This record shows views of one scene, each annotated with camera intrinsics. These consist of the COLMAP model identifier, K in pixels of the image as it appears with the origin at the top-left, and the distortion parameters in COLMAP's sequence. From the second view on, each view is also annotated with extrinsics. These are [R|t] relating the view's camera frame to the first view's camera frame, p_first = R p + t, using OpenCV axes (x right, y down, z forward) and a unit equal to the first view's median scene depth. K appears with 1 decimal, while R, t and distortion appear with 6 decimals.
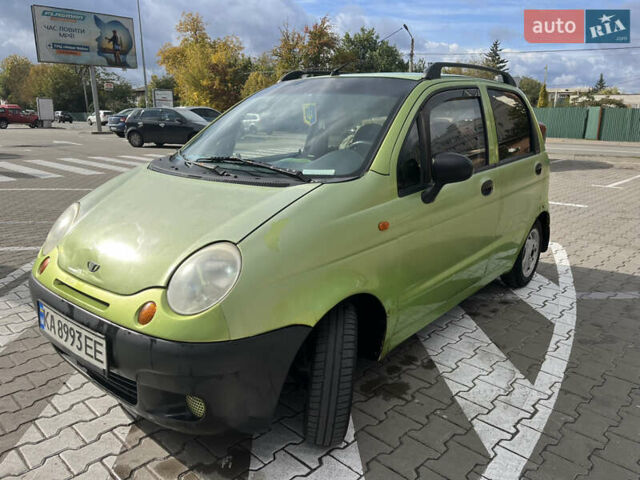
lens RADIAL K [[498.2, 0, 319.3], [0, 498.2, 245.6], [0, 0, 1]] dist [0.068036, -0.079416]
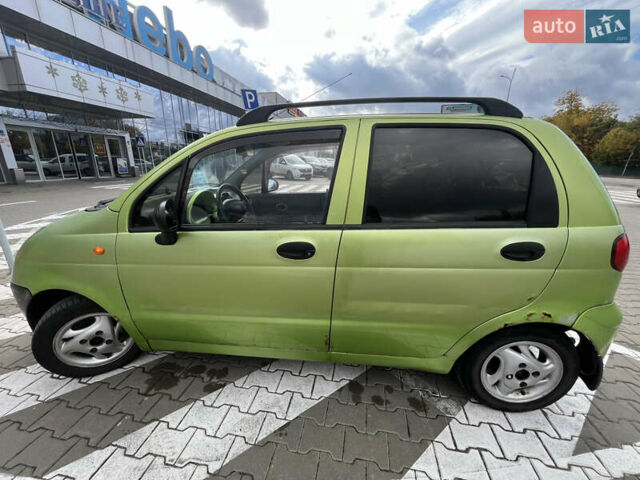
lens RADIAL K [[263.3, 0, 316.0], [0, 263.3, 241.5], [0, 0, 1]] dist [-0.001191, 0.000267]
pose [[0.540335, 0.236767, -0.807453, 0.759632], [-0.210729, 0.967093, 0.142561, -0.215494], [0.814636, 0.093123, 0.572448, 0.839319]]
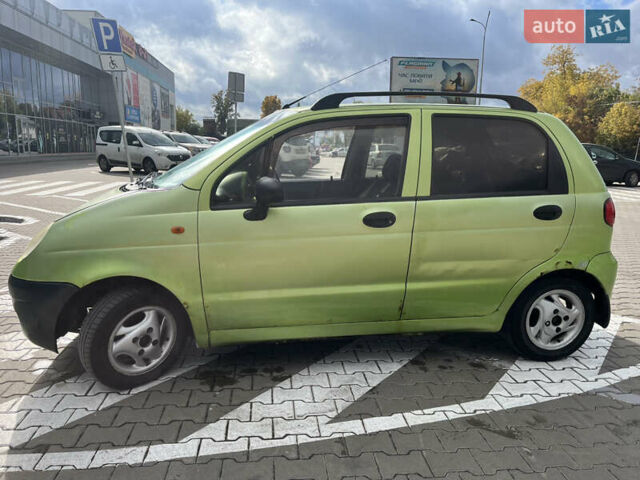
lens RADIAL K [[498.2, 0, 309.6], [0, 498.2, 249.8], [0, 0, 1]] dist [0.068036, -0.079416]
pose [[0.749543, 0.138560, -0.647291, 0.927788], [-0.177030, 0.984189, 0.005682, -0.044626], [0.637844, 0.110331, 0.762222, 0.215550]]
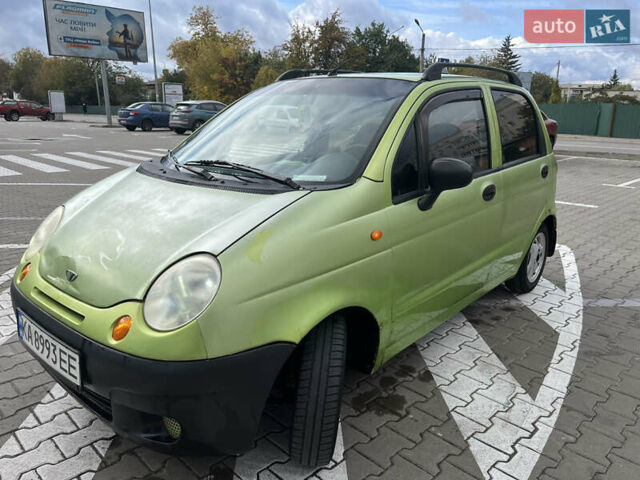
lens RADIAL K [[498.2, 0, 320.9], [0, 498.2, 240.4], [0, 0, 1]] dist [0.068036, -0.079416]
pose [[0.999816, 0.010385, -0.016146, 0.030639], [-0.010359, 0.999945, 0.001706, -0.023681], [0.016163, -0.001539, 0.999868, 0.034608]]
